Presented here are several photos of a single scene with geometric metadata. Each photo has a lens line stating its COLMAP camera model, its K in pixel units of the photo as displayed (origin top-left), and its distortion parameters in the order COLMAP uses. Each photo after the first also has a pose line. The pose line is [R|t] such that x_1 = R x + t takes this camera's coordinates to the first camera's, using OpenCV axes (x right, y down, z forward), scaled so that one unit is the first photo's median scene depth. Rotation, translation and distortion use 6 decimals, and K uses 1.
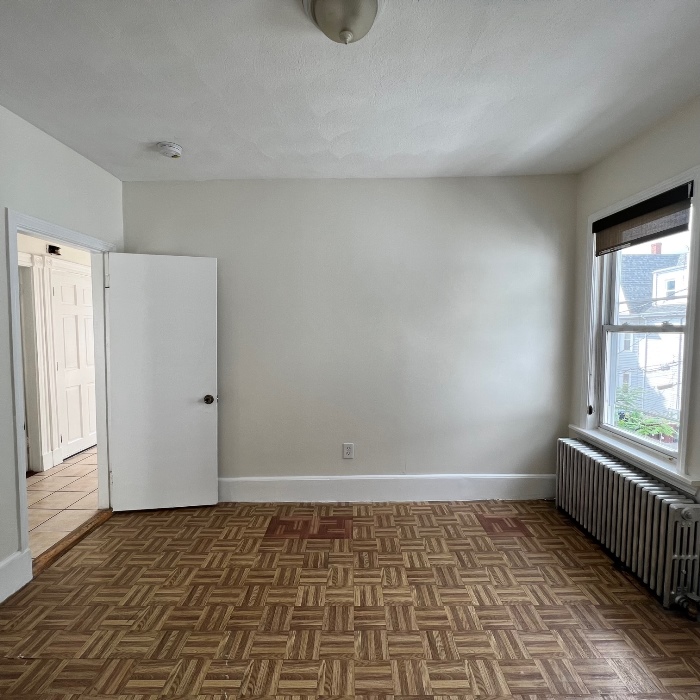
lens RADIAL K [[371.9, 0, 352.5], [0, 371.9, 351.8], [0, 0, 1]] dist [-0.006800, 0.002368]
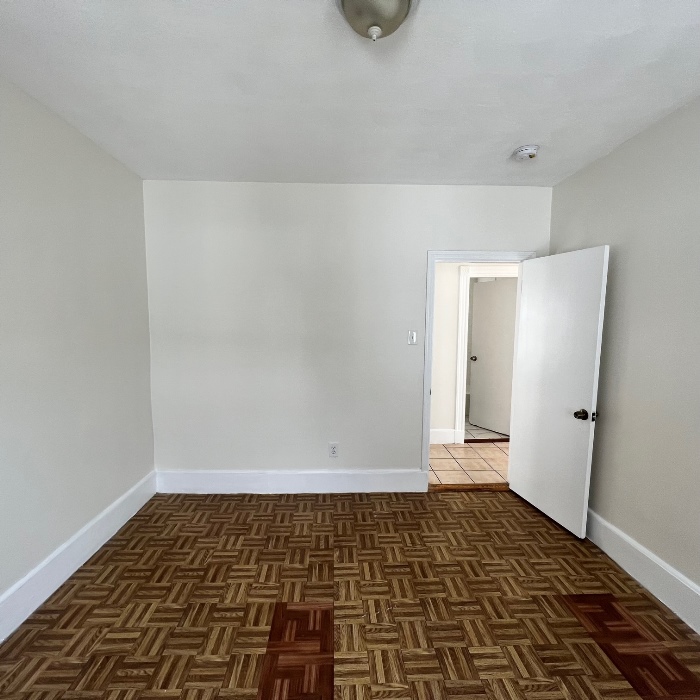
lens RADIAL K [[371.9, 0, 347.9], [0, 371.9, 356.8], [0, 0, 1]] dist [-0.006800, 0.002368]
pose [[0.039298, 0.102290, -0.993978, 0.540727], [-0.072580, 0.992411, 0.099259, -0.063936], [0.996588, 0.068242, 0.046424, 0.519282]]
